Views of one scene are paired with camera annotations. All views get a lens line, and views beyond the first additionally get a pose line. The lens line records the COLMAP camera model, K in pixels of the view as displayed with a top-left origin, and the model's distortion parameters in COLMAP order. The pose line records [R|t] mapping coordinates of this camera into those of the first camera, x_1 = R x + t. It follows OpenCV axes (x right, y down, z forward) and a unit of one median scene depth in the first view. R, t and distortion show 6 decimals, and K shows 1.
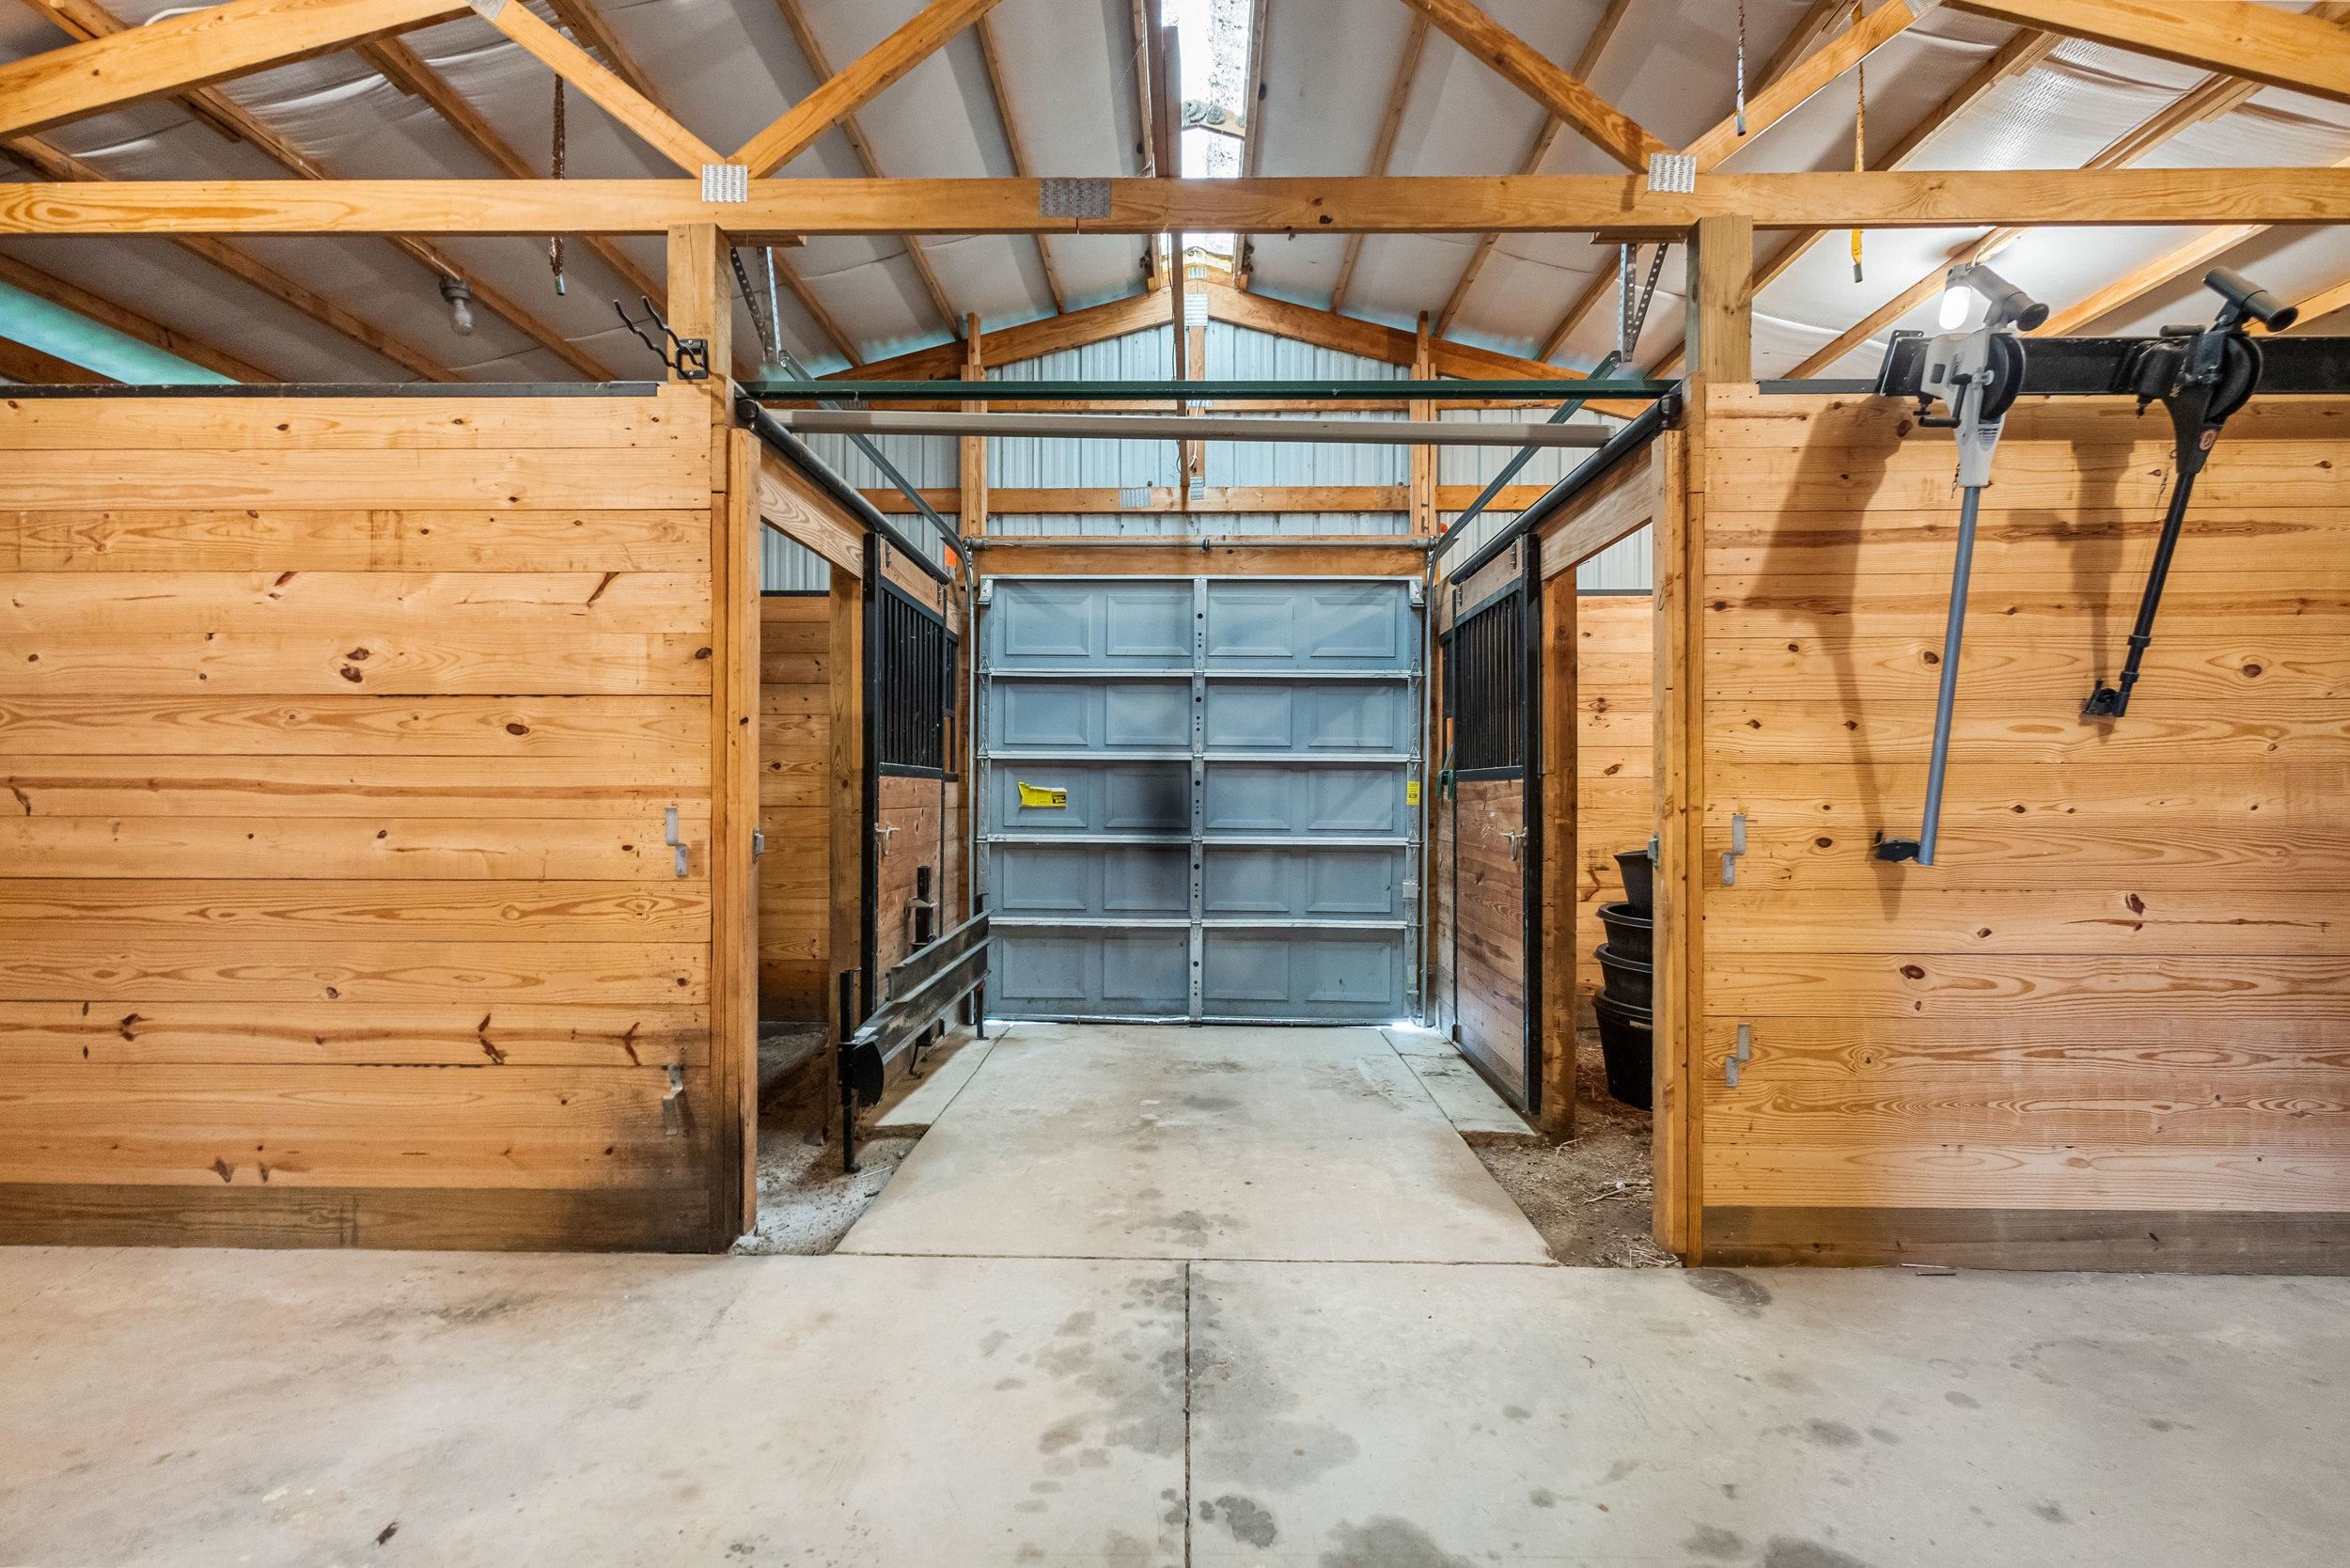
lens RADIAL K [[1084.0, 0, 1174.5], [0, 1084.0, 786.8], [0, 0, 1]] dist [0.004469, -0.000781]
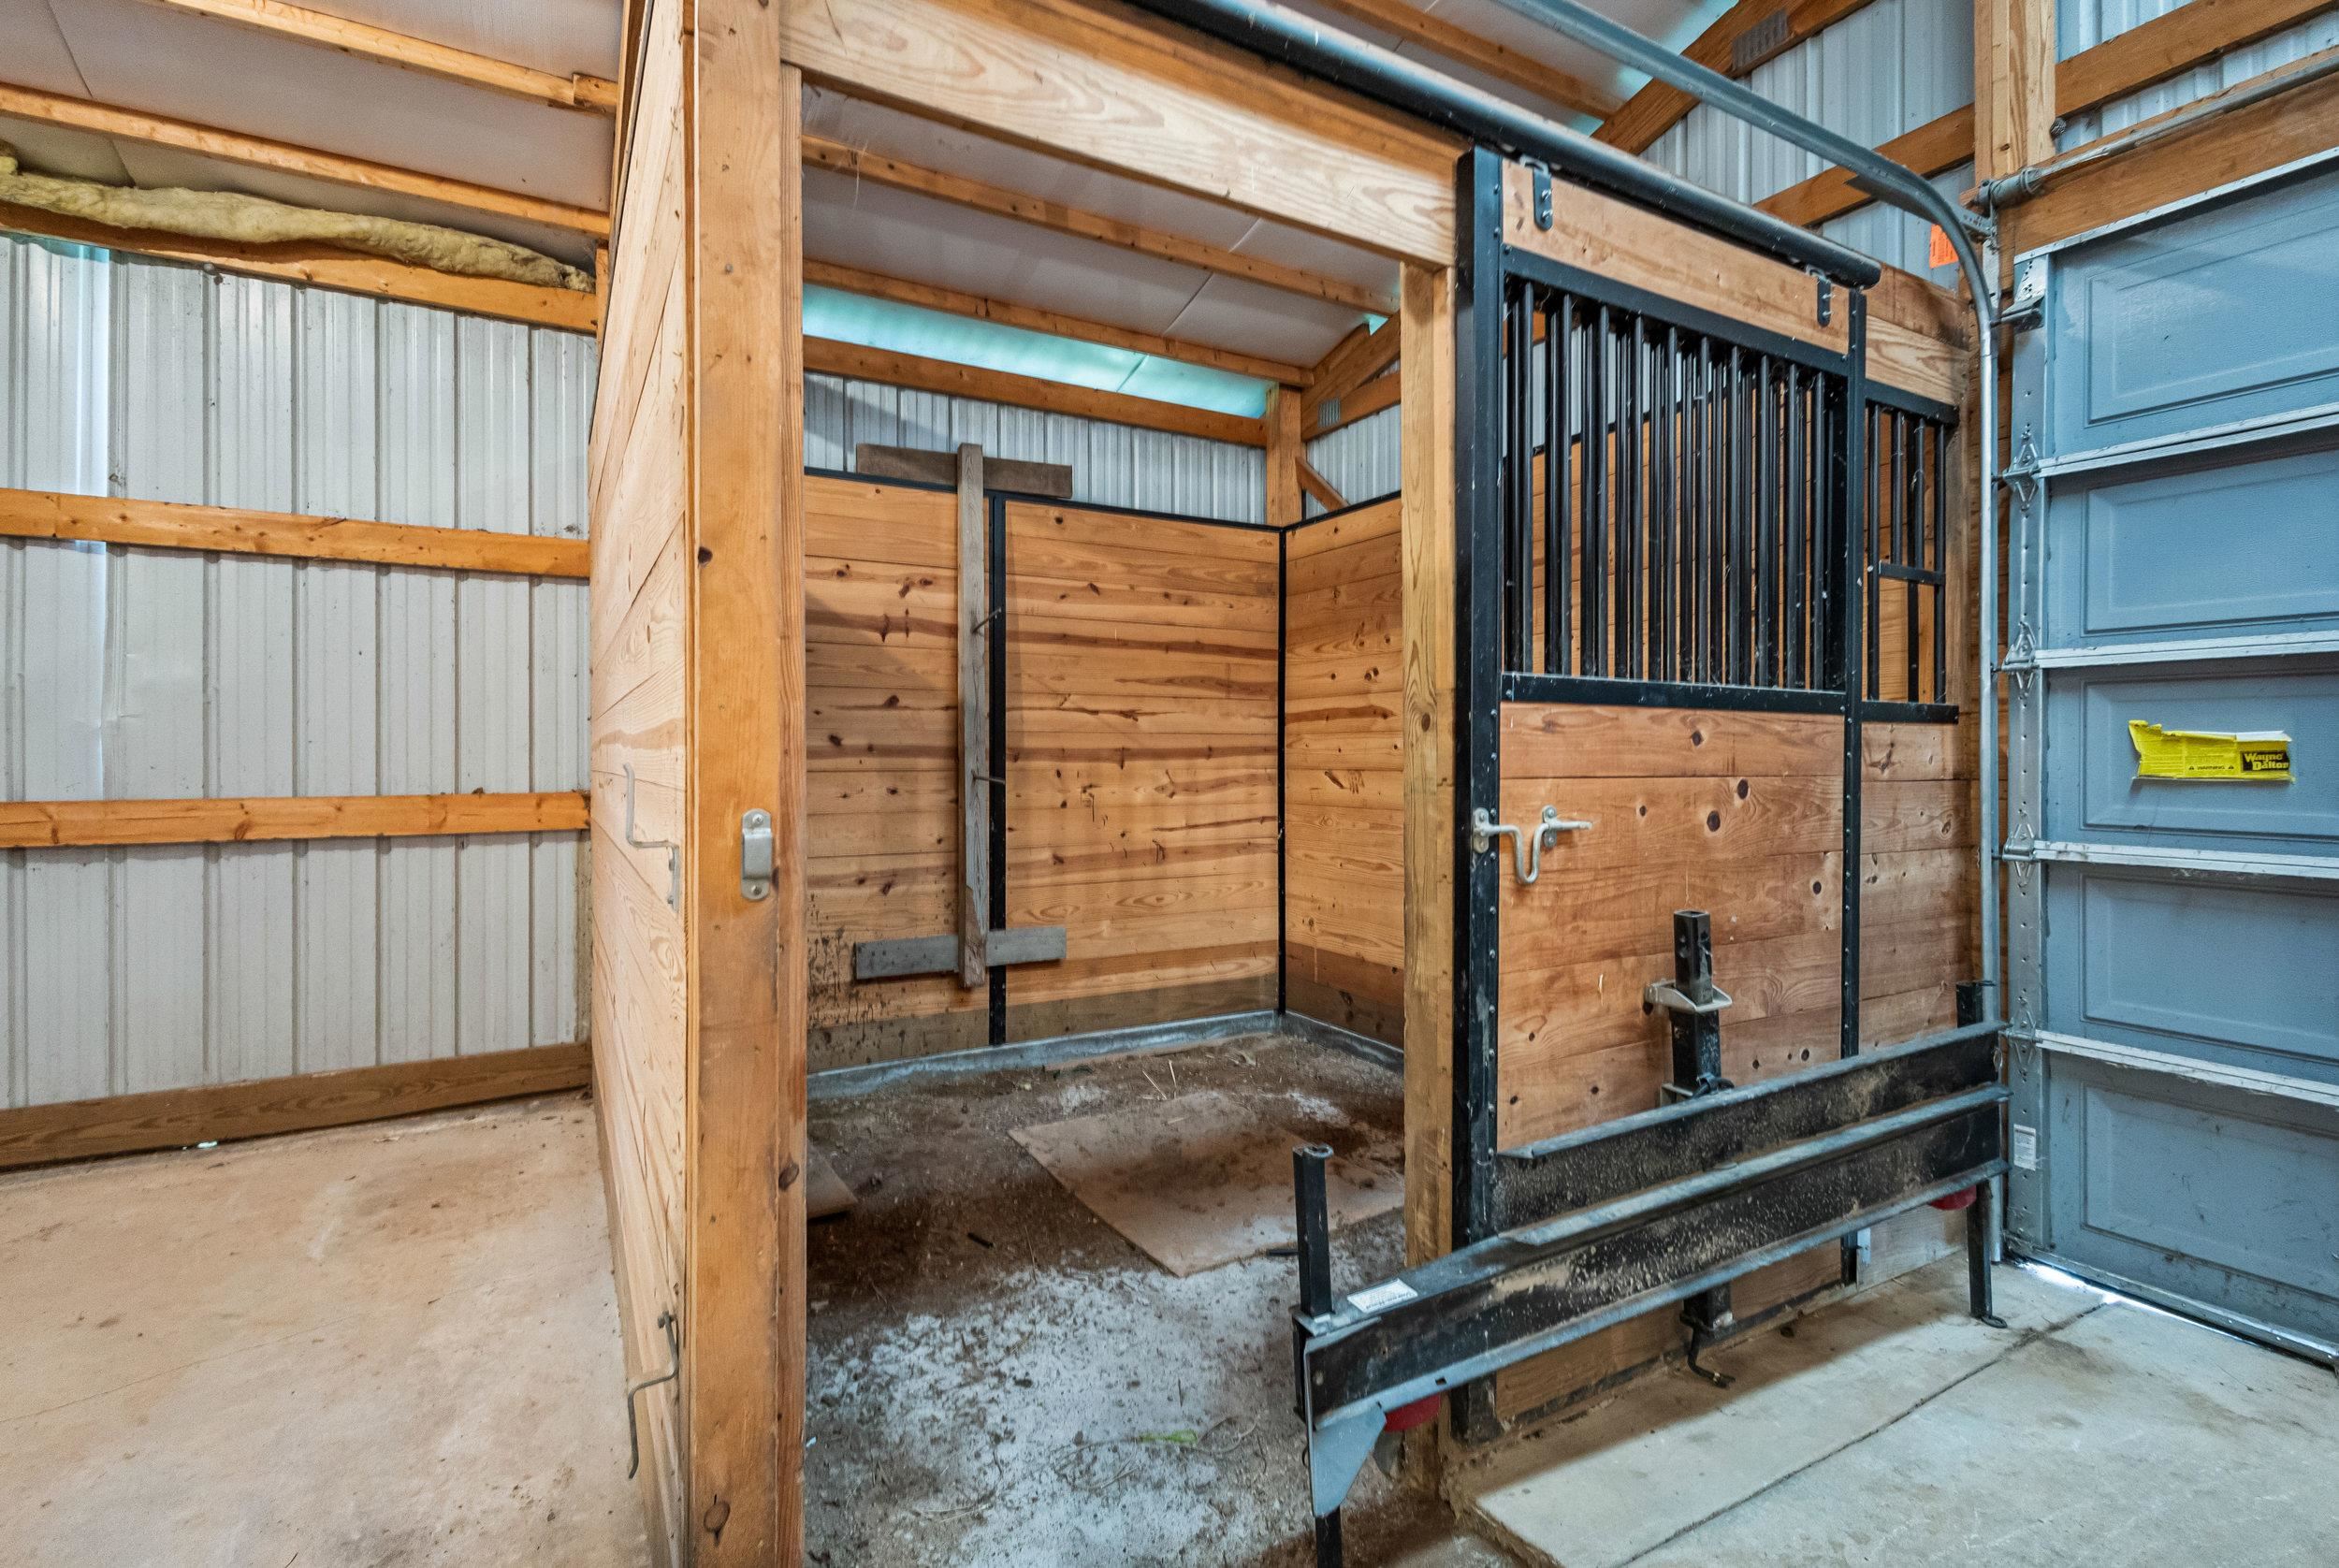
lens RADIAL K [[1078.9, 0, 1168.4], [0, 1078.9, 766.0], [0, 0, 1]] dist [0.004469, -0.000781]
pose [[0.514132, 0.002166, -0.857708, 0.025325], [0.004951, 0.999973, 0.005494, 0.009941], [0.857697, -0.007071, 0.514107, 0.509993]]
